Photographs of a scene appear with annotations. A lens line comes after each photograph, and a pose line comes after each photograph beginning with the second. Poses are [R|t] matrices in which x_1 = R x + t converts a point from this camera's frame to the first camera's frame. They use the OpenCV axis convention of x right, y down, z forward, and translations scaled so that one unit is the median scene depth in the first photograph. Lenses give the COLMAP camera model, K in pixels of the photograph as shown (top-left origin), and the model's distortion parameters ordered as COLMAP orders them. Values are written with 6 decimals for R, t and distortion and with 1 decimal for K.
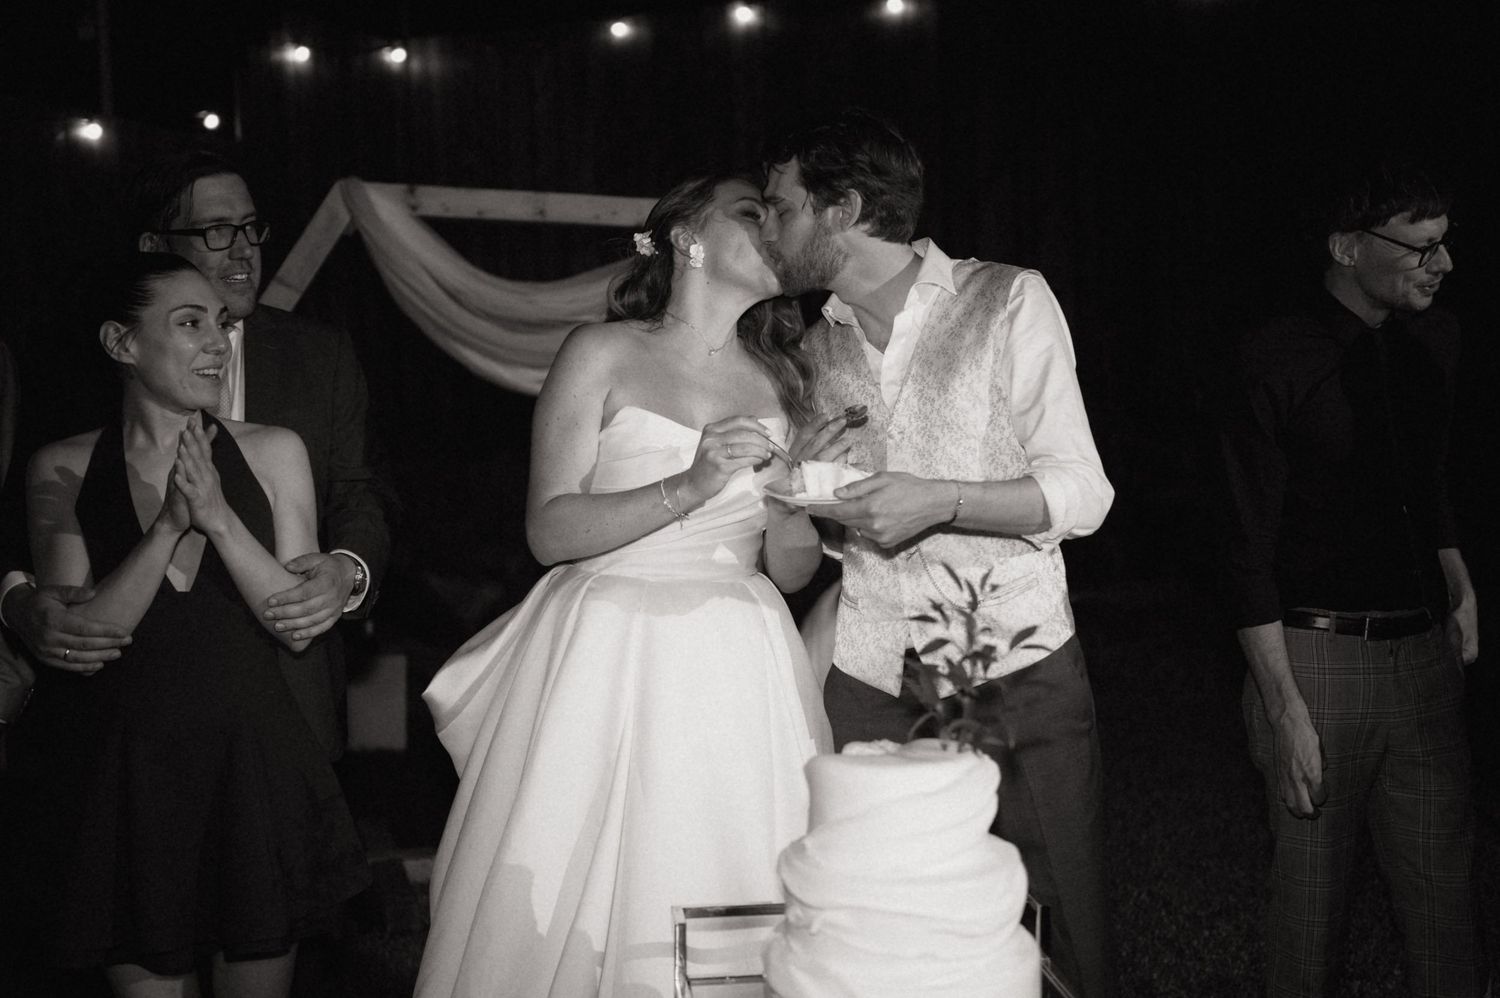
lens RADIAL K [[1568.4, 0, 791.5], [0, 1568.4, 503.1], [0, 0, 1]] dist [-0.040491, 0.001281]
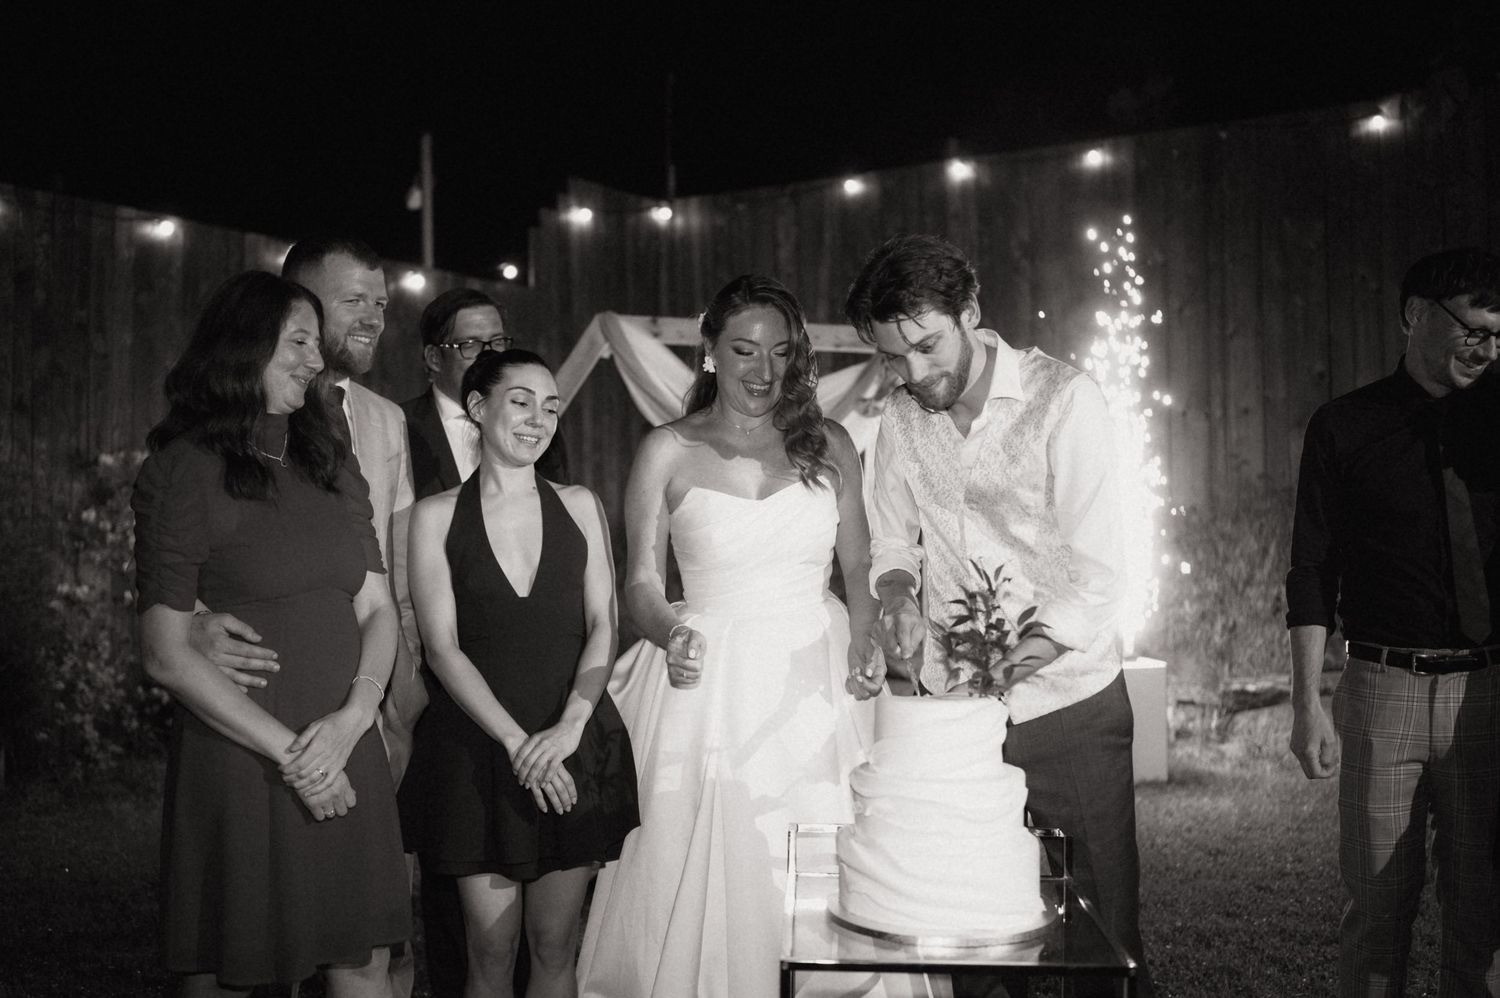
lens RADIAL K [[1474.8, 0, 750.0], [0, 1474.8, 499.0], [0, 0, 1]] dist [-0.055342, 0.001476]
pose [[0.981254, 0.005437, -0.192640, 0.063690], [-0.021367, 0.996508, -0.080713, 0.037864], [0.191528, 0.083316, 0.977944, -0.134987]]
